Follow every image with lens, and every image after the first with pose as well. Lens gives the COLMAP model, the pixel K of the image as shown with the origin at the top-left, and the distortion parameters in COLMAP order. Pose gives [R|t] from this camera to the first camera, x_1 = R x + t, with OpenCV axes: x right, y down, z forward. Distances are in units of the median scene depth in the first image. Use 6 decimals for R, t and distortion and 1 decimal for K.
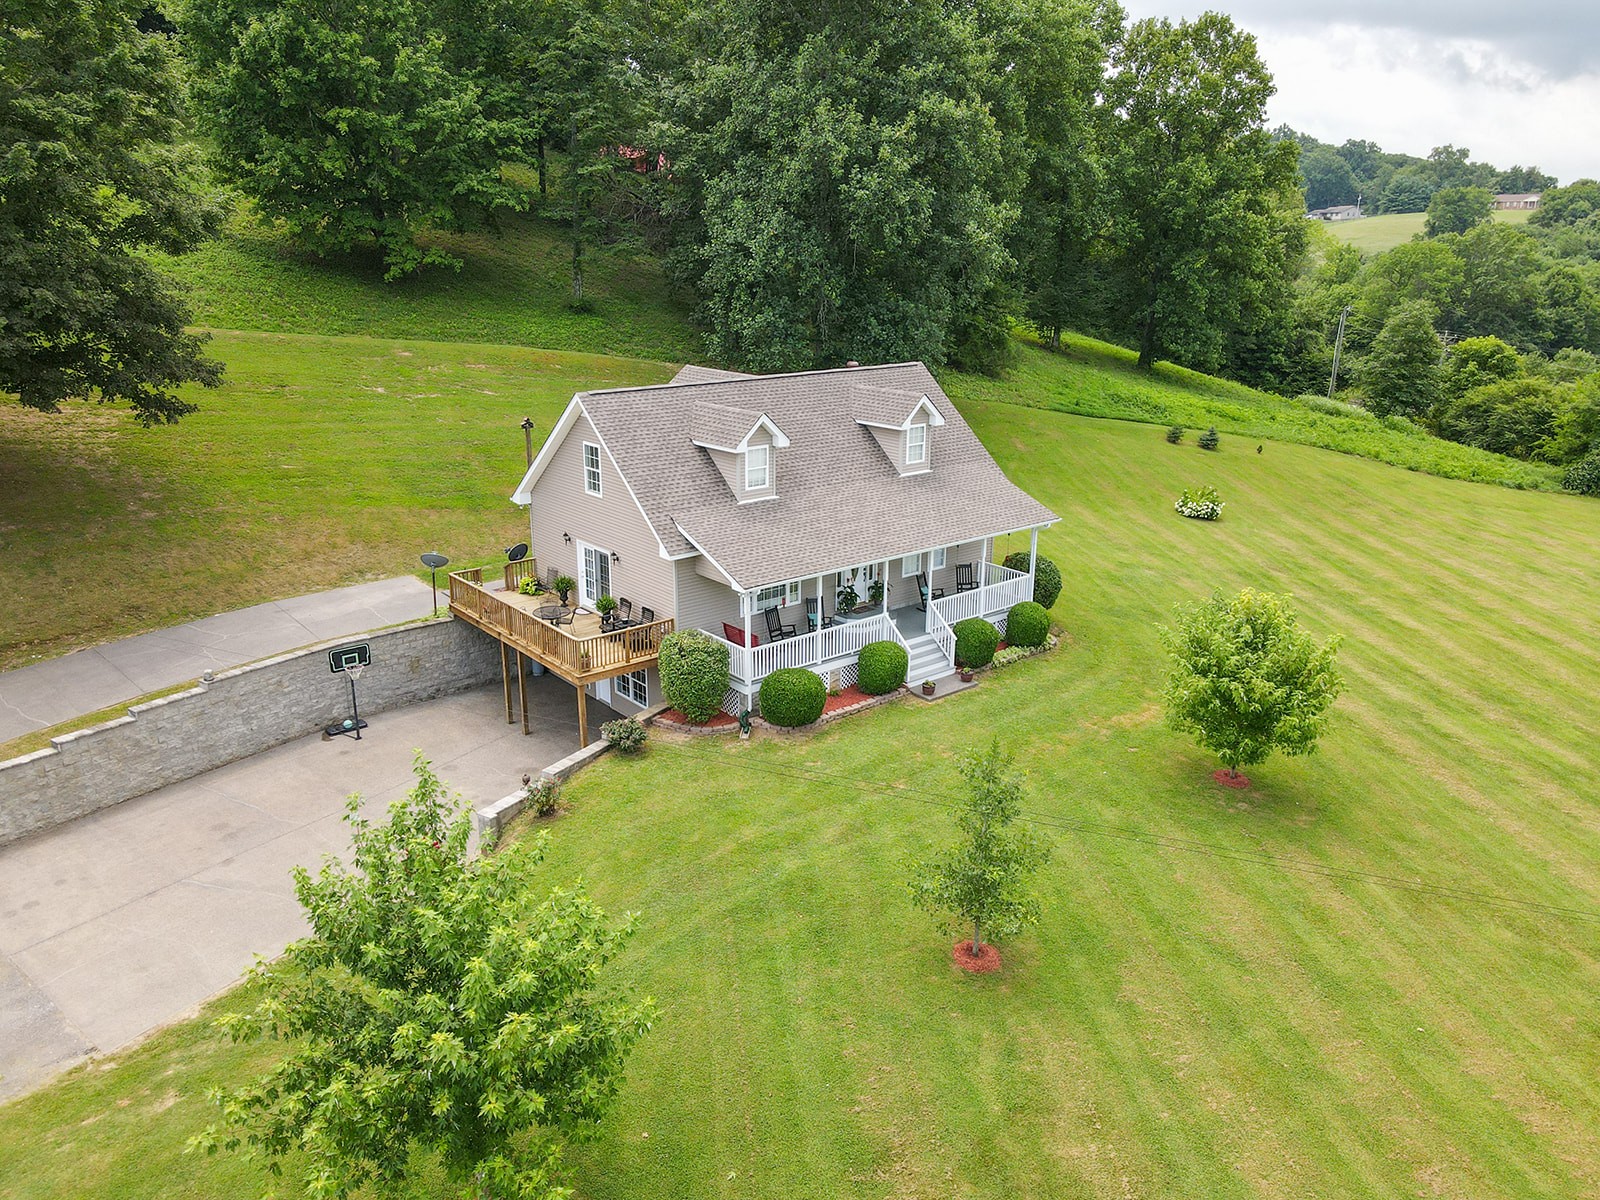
lens RADIAL K [[1174.5, 0, 796.8], [0, 1174.5, 599.8], [0, 0, 1]] dist [-0.006208, 0.044708]
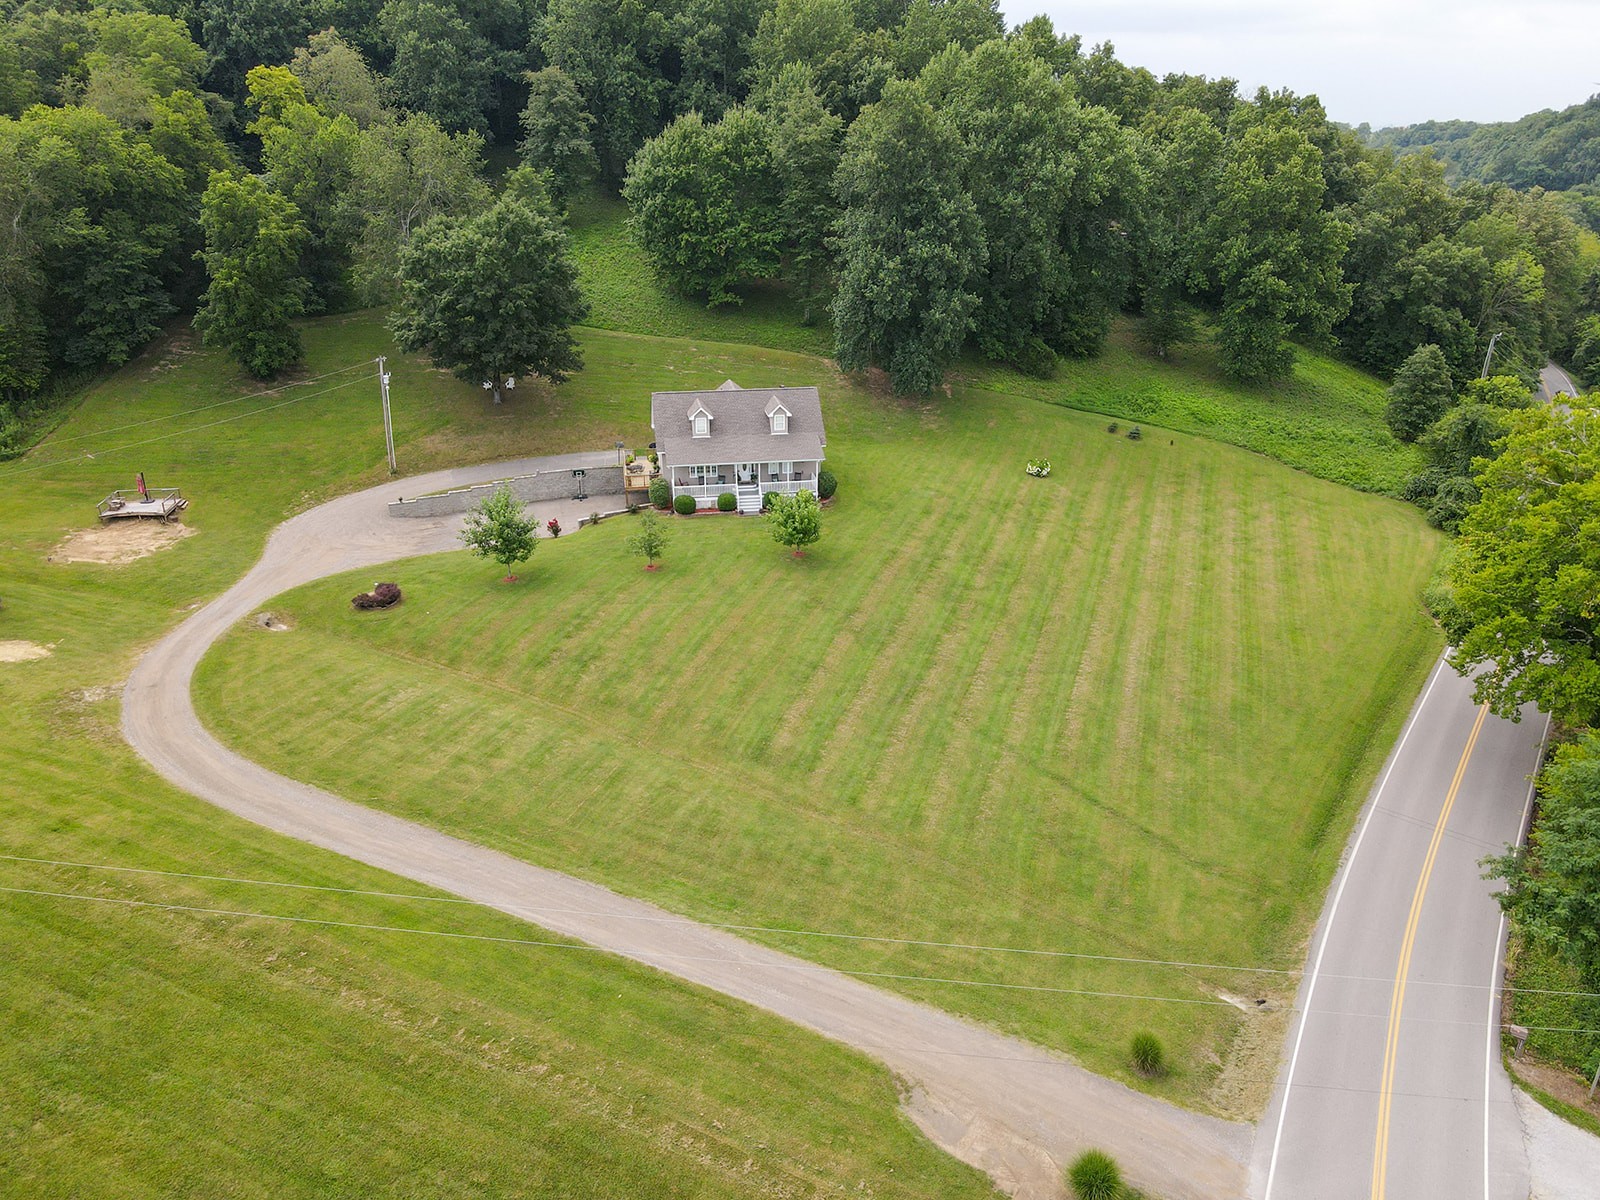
lens RADIAL K [[1174.5, 0, 796.8], [0, 1174.5, 599.8], [0, 0, 1]] dist [-0.006208, 0.044708]
pose [[0.863945, 0.185297, -0.468256, 1.369267], [-0.145810, 0.982058, 0.119593, -0.063776], [0.482015, -0.035045, 0.875462, -1.204862]]
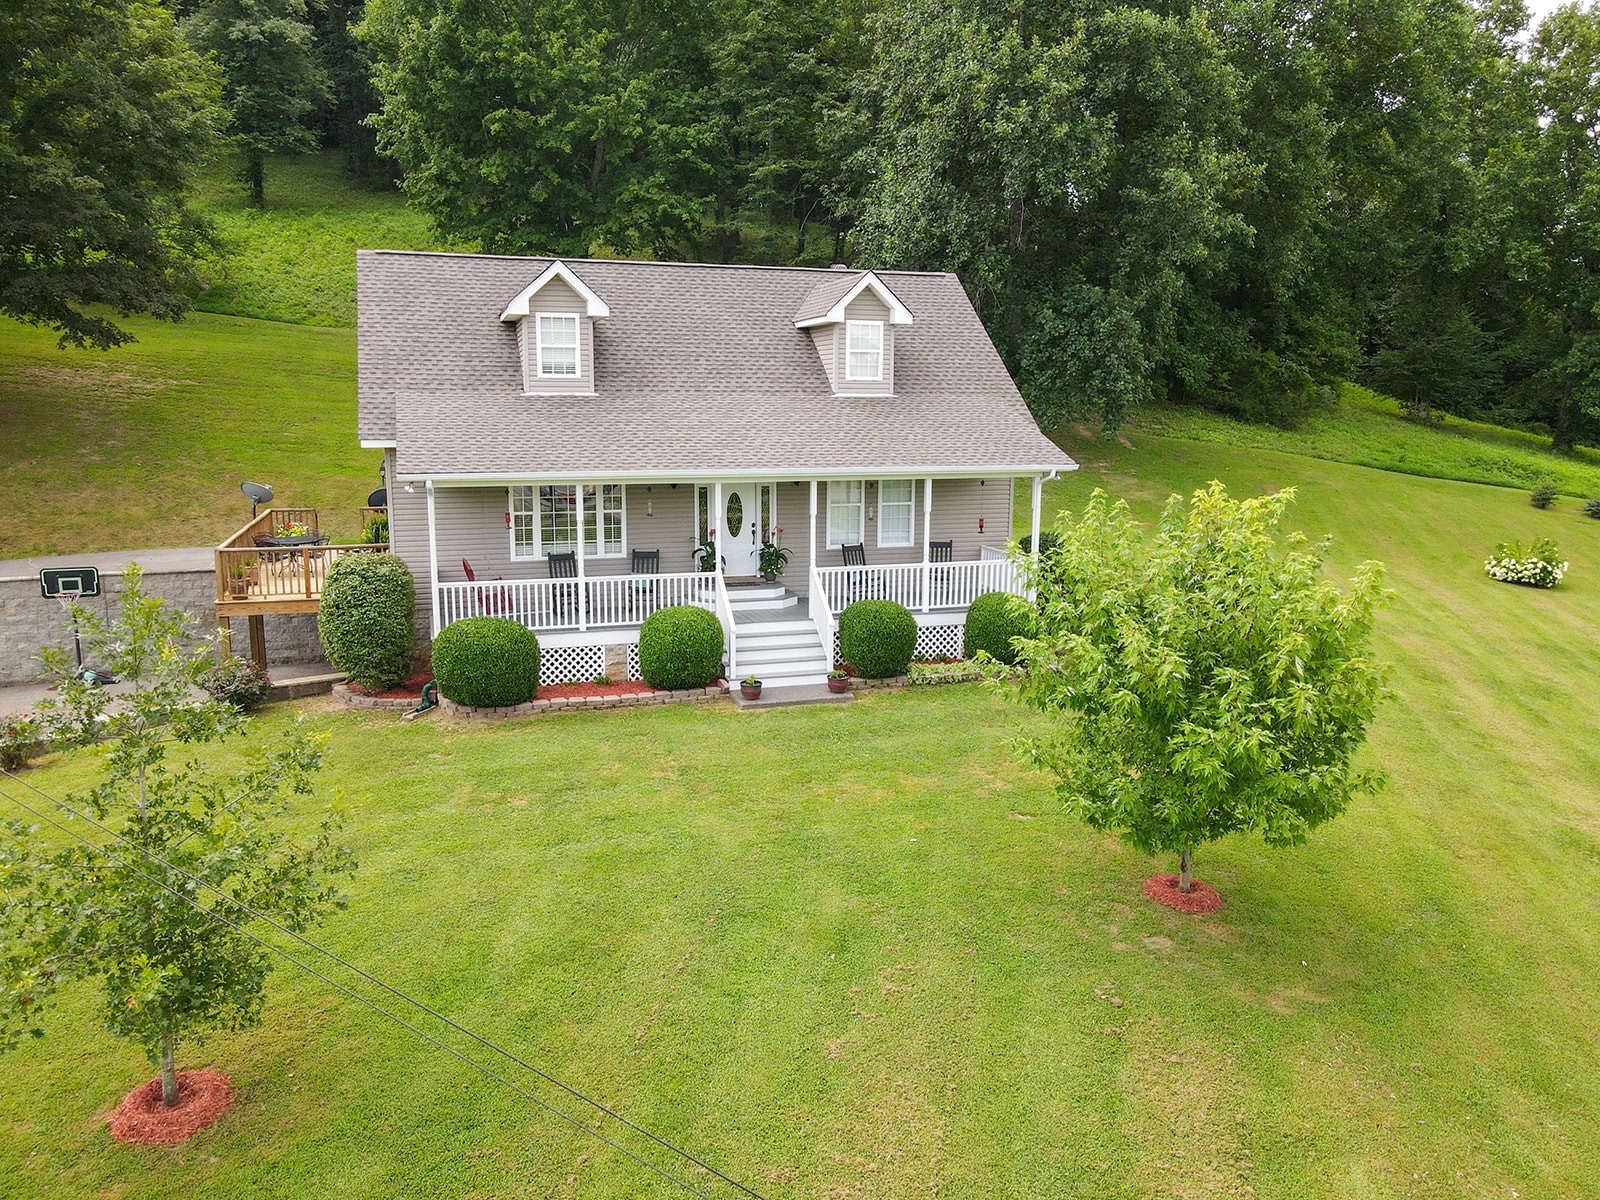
lens RADIAL K [[1174.5, 0, 796.8], [0, 1174.5, 599.8], [0, 0, 1]] dist [-0.006208, 0.044708]
pose [[0.929278, 0.060967, -0.364315, 0.308744], [-0.109391, 0.987465, -0.113781, 0.084085], [0.352812, 0.145587, 0.924299, 0.383840]]
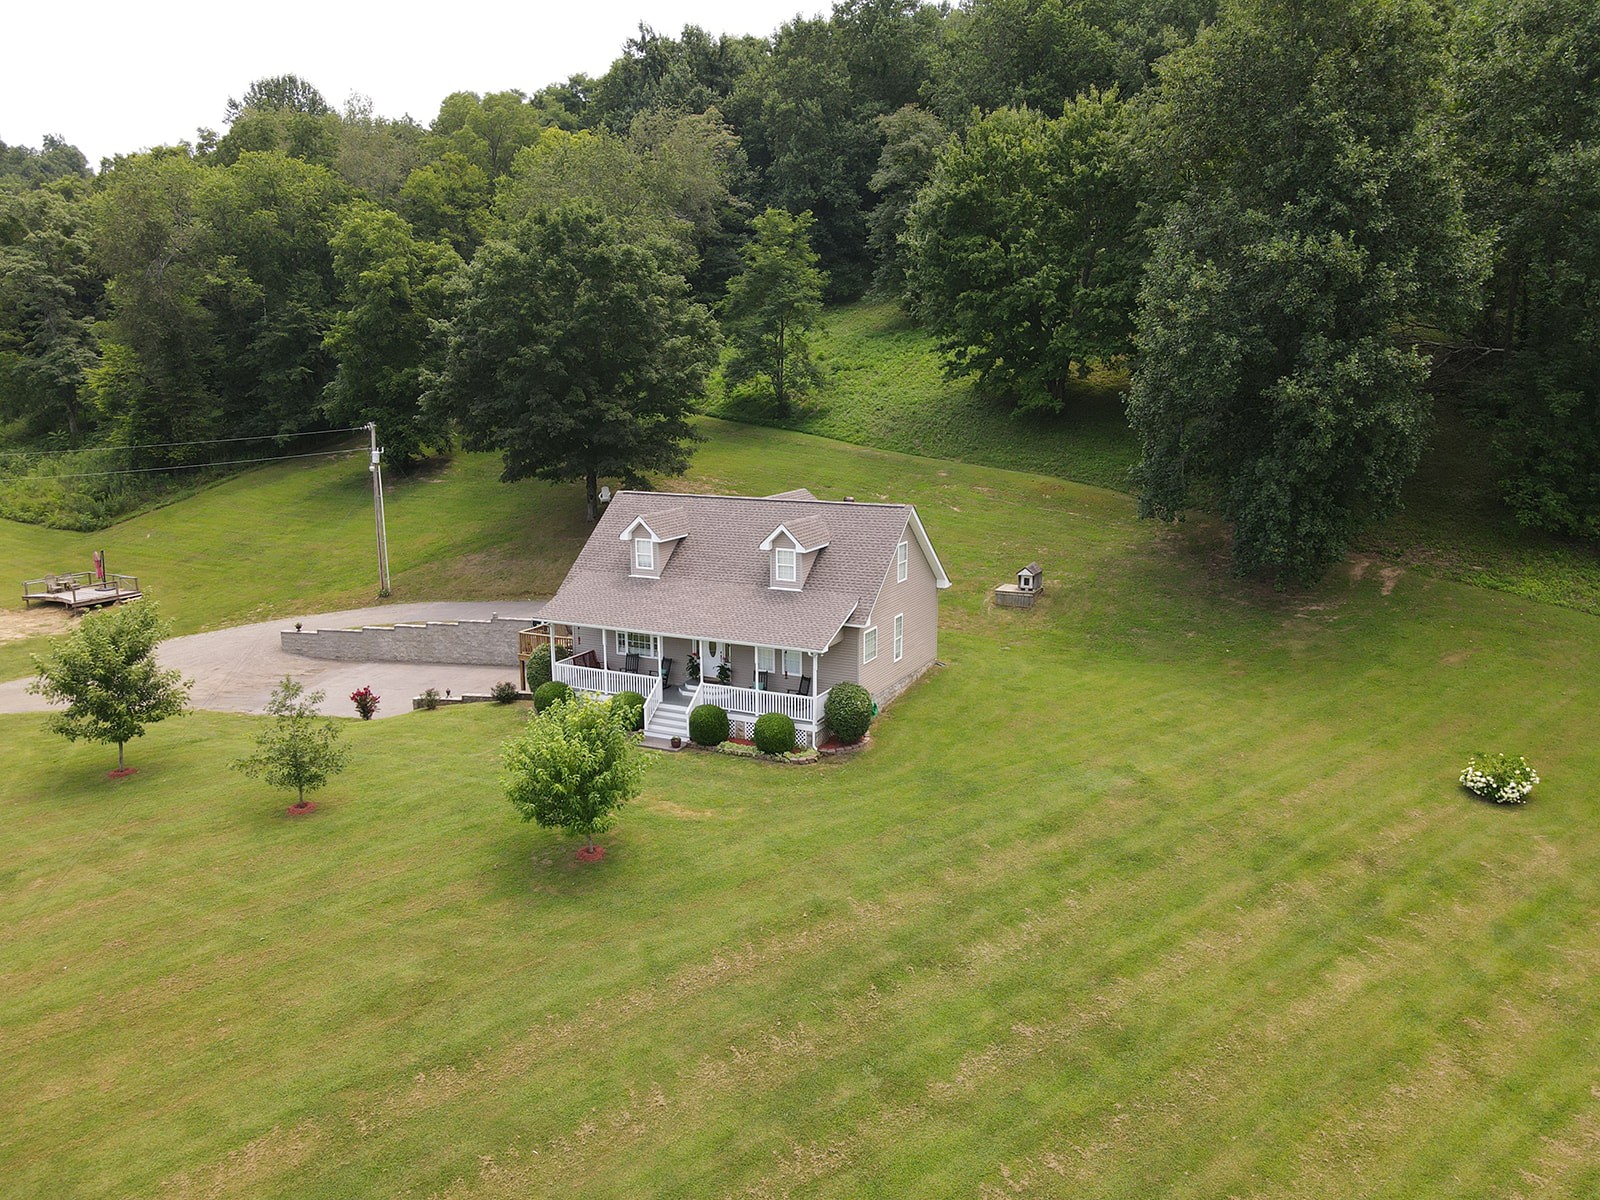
lens RADIAL K [[1174.5, 0, 796.8], [0, 1174.5, 599.8], [0, 0, 1]] dist [-0.006208, 0.044708]
pose [[0.405055, 0.171419, -0.898079, 1.152401], [-0.264244, 0.962297, 0.064496, -0.174005], [0.875275, 0.211187, 0.435079, 0.487542]]
